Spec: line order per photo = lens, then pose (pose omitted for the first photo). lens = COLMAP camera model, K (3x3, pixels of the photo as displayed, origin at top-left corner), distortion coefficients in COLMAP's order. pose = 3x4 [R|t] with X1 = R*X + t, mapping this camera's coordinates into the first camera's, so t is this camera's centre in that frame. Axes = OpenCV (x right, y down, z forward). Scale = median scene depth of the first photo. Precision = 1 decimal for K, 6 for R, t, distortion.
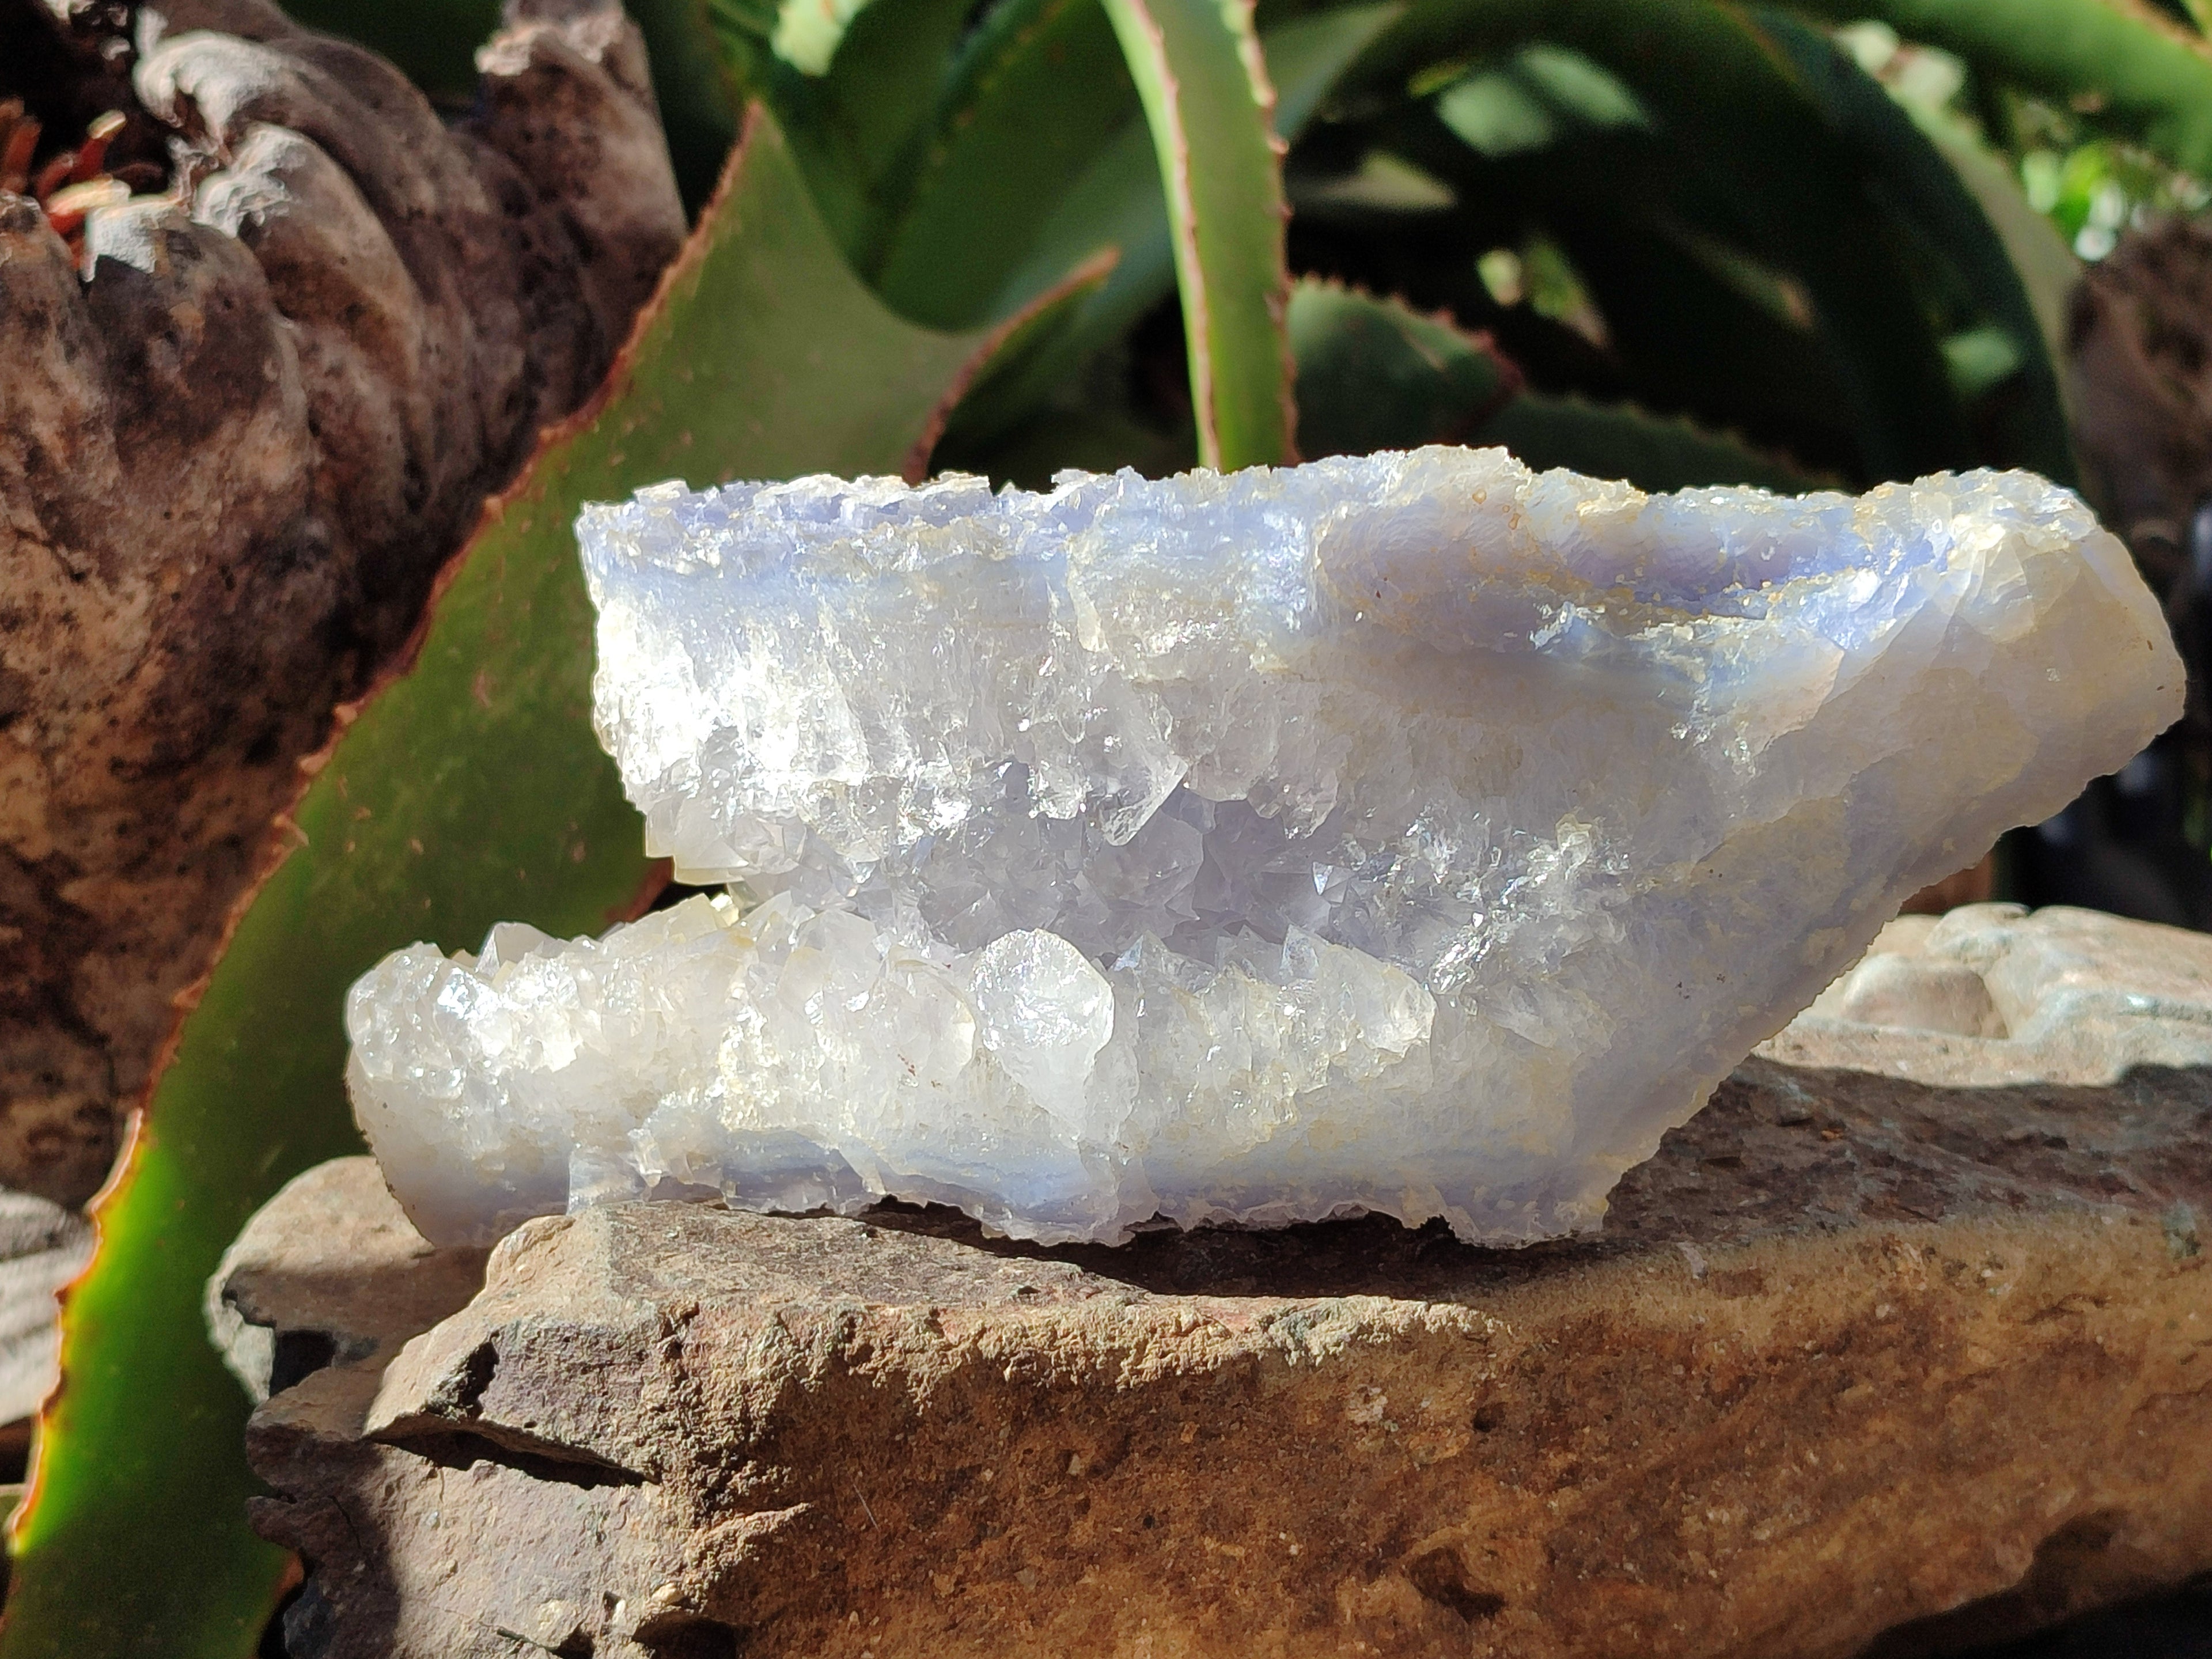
lens RADIAL K [[3285.8, 0, 1106.0], [0, 3285.8, 829.5], [0, 0, 1]] dist [0.272288, -1.656851]
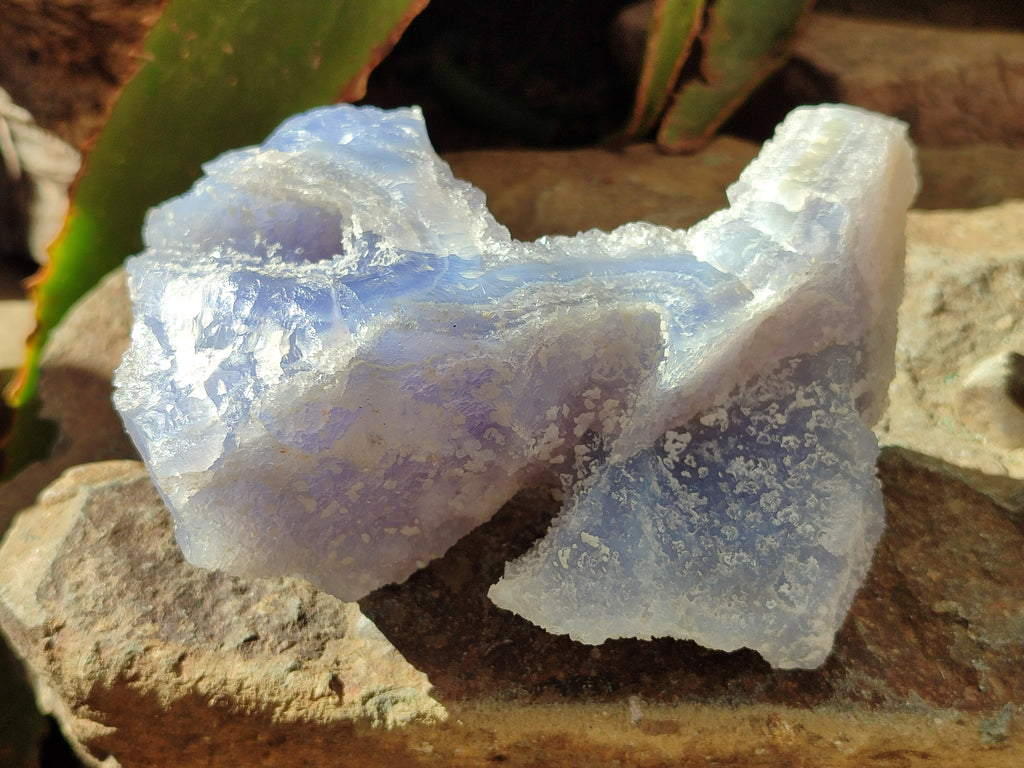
lens RADIAL K [[1521.1, 0, 512.0], [0, 1521.1, 384.0], [0, 0, 1]] dist [0.272288, -1.656851]
pose [[0.925106, 0.236754, -0.296861, 0.321528], [-0.045846, 0.845737, 0.531627, -0.424558], [0.376932, -0.478202, 0.793250, 0.474685]]
